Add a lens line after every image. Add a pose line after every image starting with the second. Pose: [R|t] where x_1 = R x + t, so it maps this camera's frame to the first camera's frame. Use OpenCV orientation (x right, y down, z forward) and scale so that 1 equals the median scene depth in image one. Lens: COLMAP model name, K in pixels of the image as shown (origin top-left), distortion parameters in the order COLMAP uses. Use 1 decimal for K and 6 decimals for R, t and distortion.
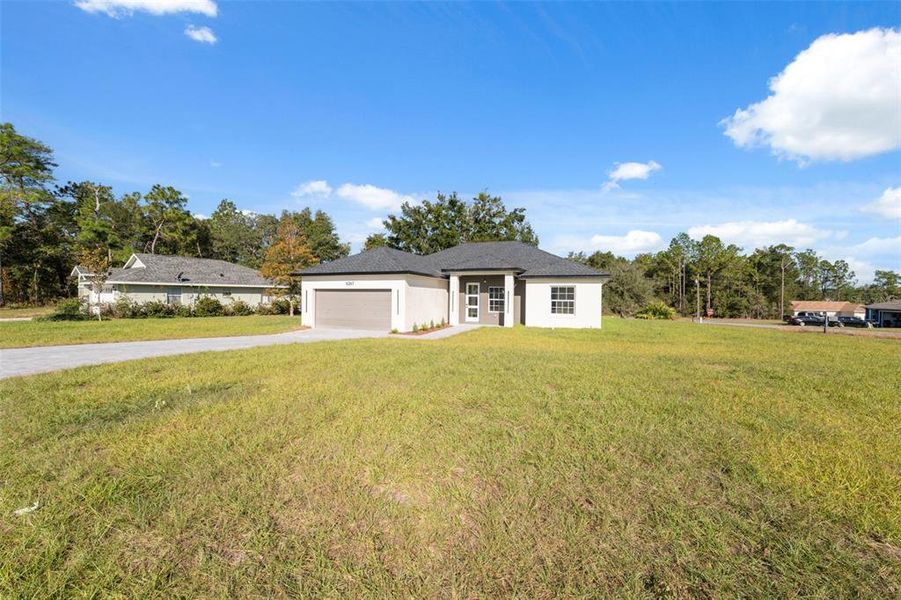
lens RADIAL K [[356.3, 0, 471.6], [0, 356.3, 297.1], [0, 0, 1]] dist [0.000848, -0.000107]
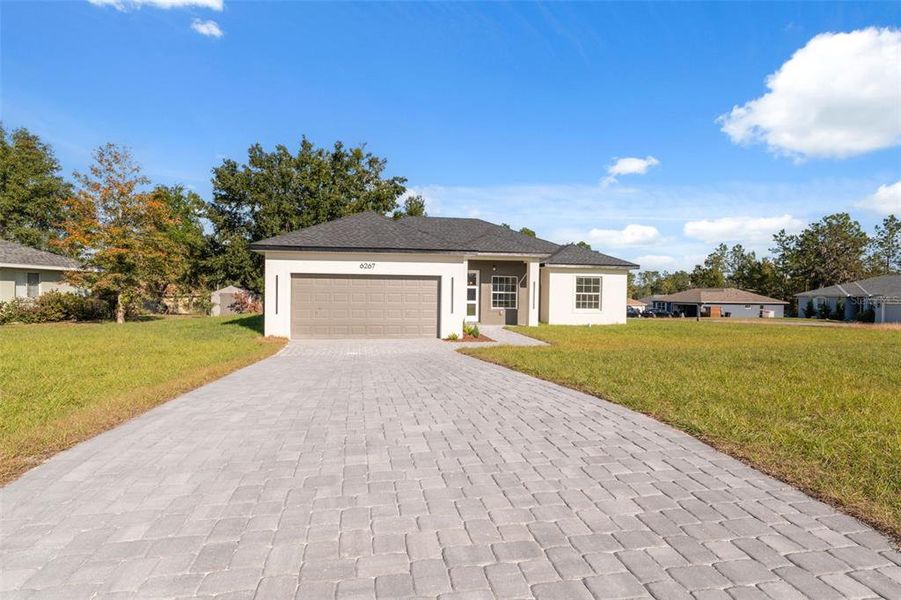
lens RADIAL K [[437.4, 0, 458.1], [0, 437.4, 306.9], [0, 0, 1]] dist [0.002547, -0.002039]
pose [[0.866935, -0.014926, 0.498197, -0.479635], [-0.002510, 0.999408, 0.034311, 0.005768], [-0.498415, -0.030996, 0.866385, 0.201792]]
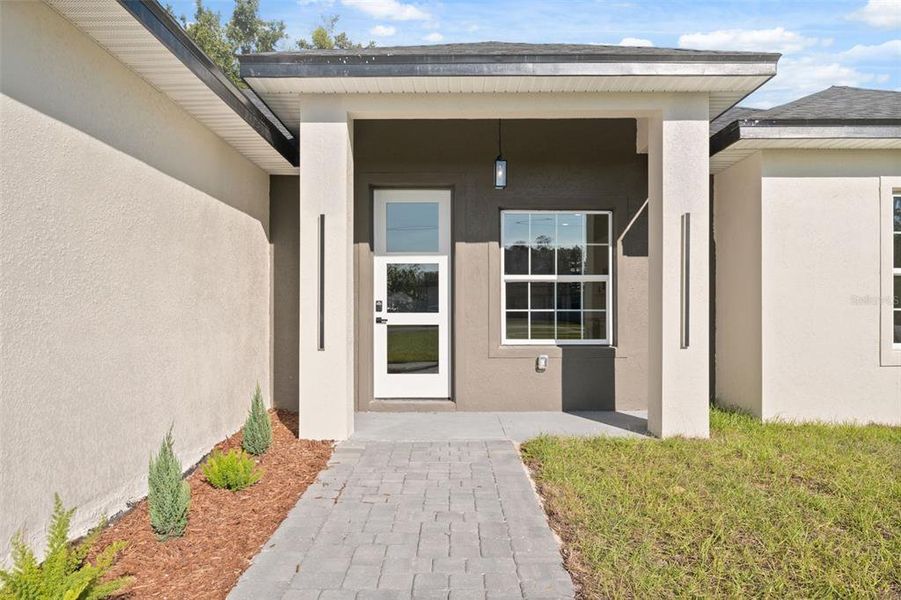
lens RADIAL K [[577.5, 0, 458.9], [0, 577.5, 305.6], [0, 0, 1]] dist [-0.001923, -0.001869]
pose [[0.945408, -0.009944, 0.325738, -0.072391], [0.012101, 0.999916, -0.004597, 0.021914], [-0.325665, 0.008288, 0.945449, 0.697358]]
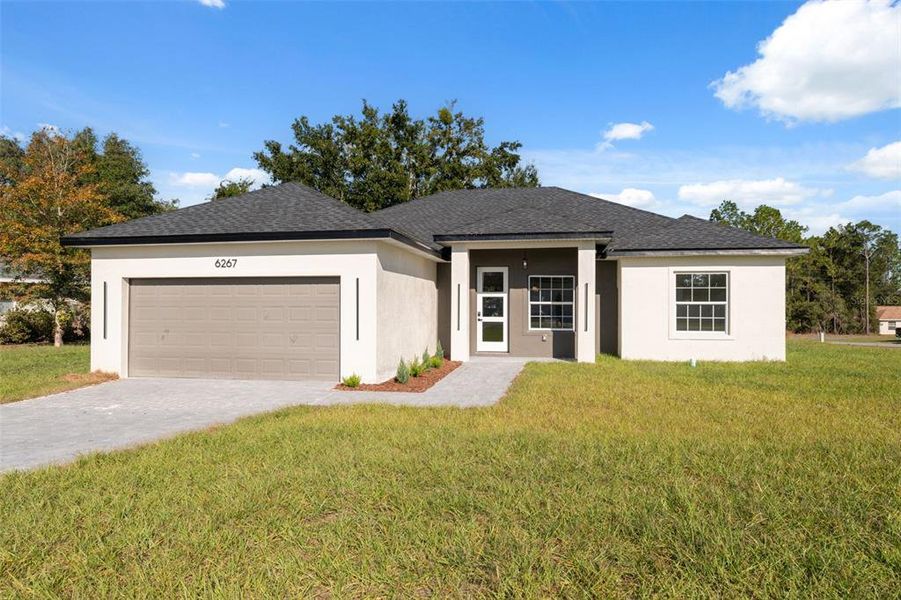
lens RADIAL K [[577.5, 0, 475.3], [0, 577.5, 297.9], [0, 0, 1]] dist [-0.001923, -0.001869]
pose [[0.985843, -0.006683, 0.167535, -0.143215], [0.008783, 0.999892, -0.011797, 0.008209], [-0.167438, 0.013101, 0.985795, 0.261677]]
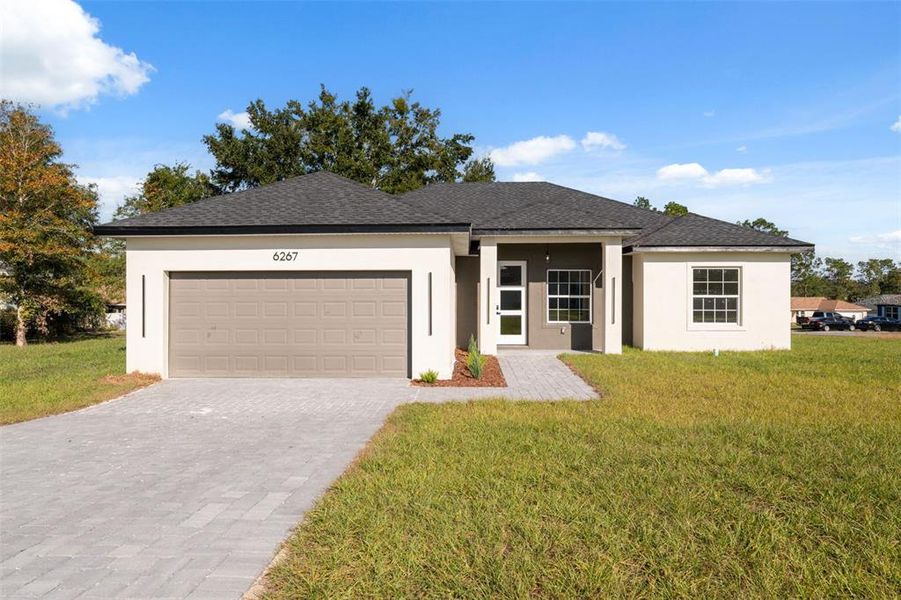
lens RADIAL K [[577.5, 0, 467.0], [0, 577.5, 297.3], [0, 0, 1]] dist [-0.001923, -0.001869]
pose [[0.951359, -0.011399, 0.307873, -0.282681], [0.010899, 0.999935, 0.003345, 0.004071], [-0.307891, 0.000173, 0.951422, 0.293789]]
